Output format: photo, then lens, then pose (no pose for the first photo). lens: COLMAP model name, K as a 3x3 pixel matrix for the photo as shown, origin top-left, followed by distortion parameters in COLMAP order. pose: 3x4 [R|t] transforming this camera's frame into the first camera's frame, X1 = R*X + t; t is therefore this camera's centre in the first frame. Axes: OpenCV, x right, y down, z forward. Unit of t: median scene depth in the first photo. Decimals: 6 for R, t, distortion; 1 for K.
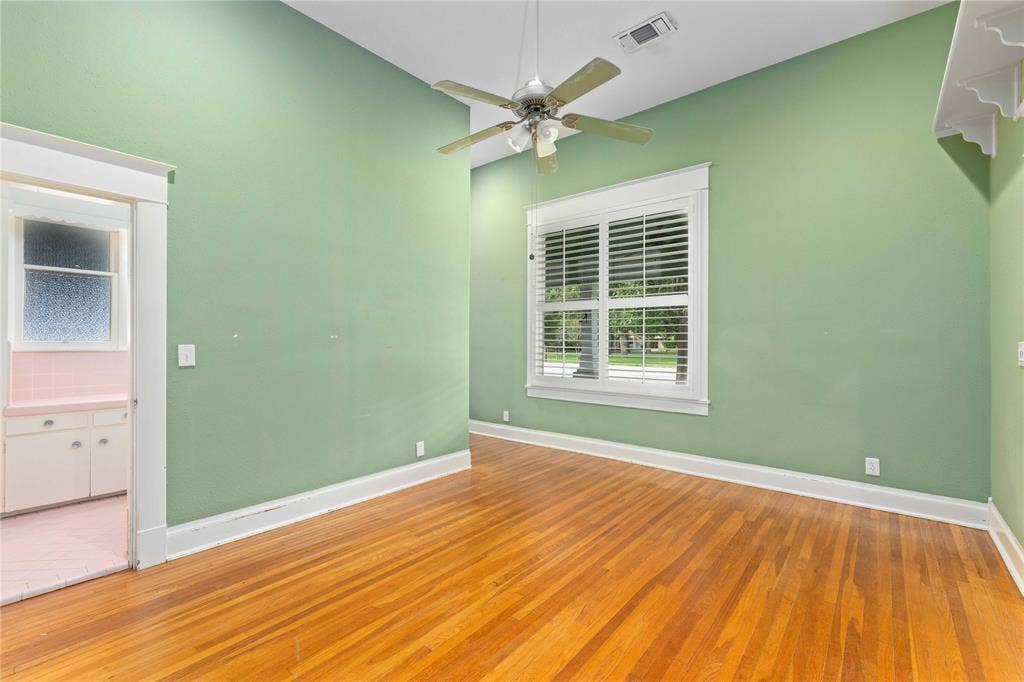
lens RADIAL K [[410.6, 0, 541.6], [0, 410.6, 340.6], [0, 0, 1]] dist [0.000979, 0.000008]
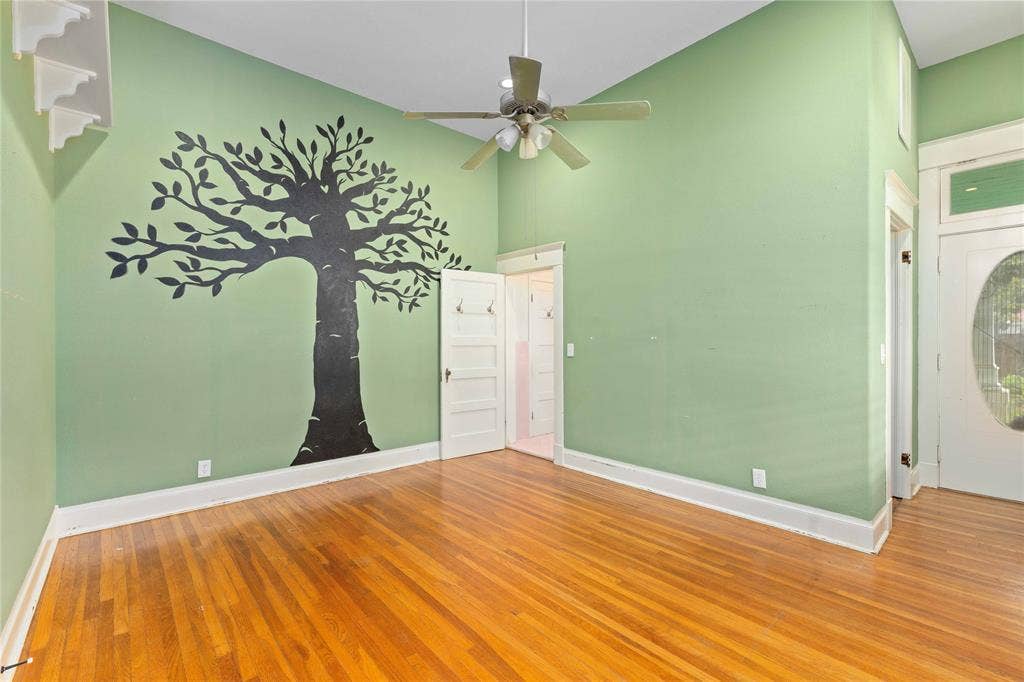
lens RADIAL K [[447.0, 0, 510.2], [0, 447.0, 340.8], [0, 0, 1]] dist [0.001813, 0.000132]
pose [[-0.158253, -0.000987, -0.987398, 0.875638], [0.004385, 0.999989, -0.001702, 0.000068], [0.987389, -0.004599, -0.158247, 0.931480]]
